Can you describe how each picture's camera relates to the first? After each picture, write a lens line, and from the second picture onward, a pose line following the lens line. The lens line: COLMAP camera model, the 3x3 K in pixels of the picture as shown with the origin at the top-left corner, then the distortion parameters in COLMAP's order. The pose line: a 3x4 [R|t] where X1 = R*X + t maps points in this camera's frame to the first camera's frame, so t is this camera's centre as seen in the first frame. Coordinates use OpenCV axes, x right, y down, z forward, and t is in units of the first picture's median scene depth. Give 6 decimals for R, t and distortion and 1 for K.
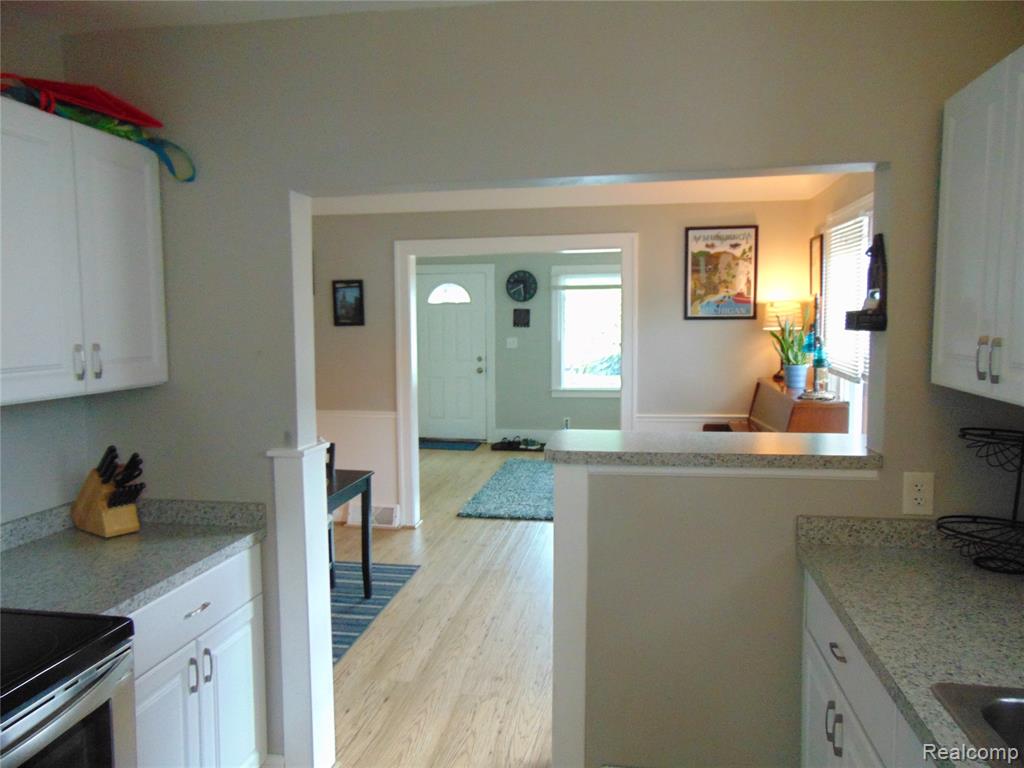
lens RADIAL K [[773.0, 0, 511.4], [0, 773.0, 385.9], [0, 0, 1]] dist [-0.027387, 0.072150]
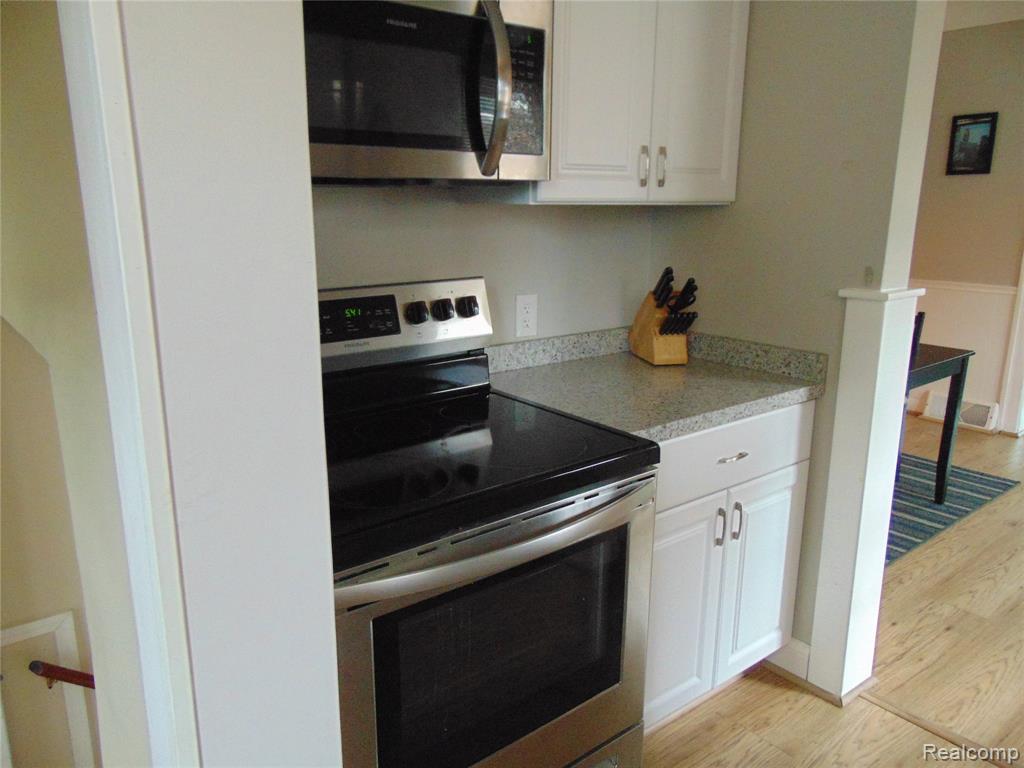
lens RADIAL K [[773.0, 0, 511.4], [0, 773.0, 385.9], [0, 0, 1]] dist [-0.027387, 0.072150]
pose [[0.754013, 0.165657, -0.635627, -0.047058], [-0.066832, 0.982002, 0.176650, 0.063855], [0.653451, -0.090716, 0.751514, 0.162315]]
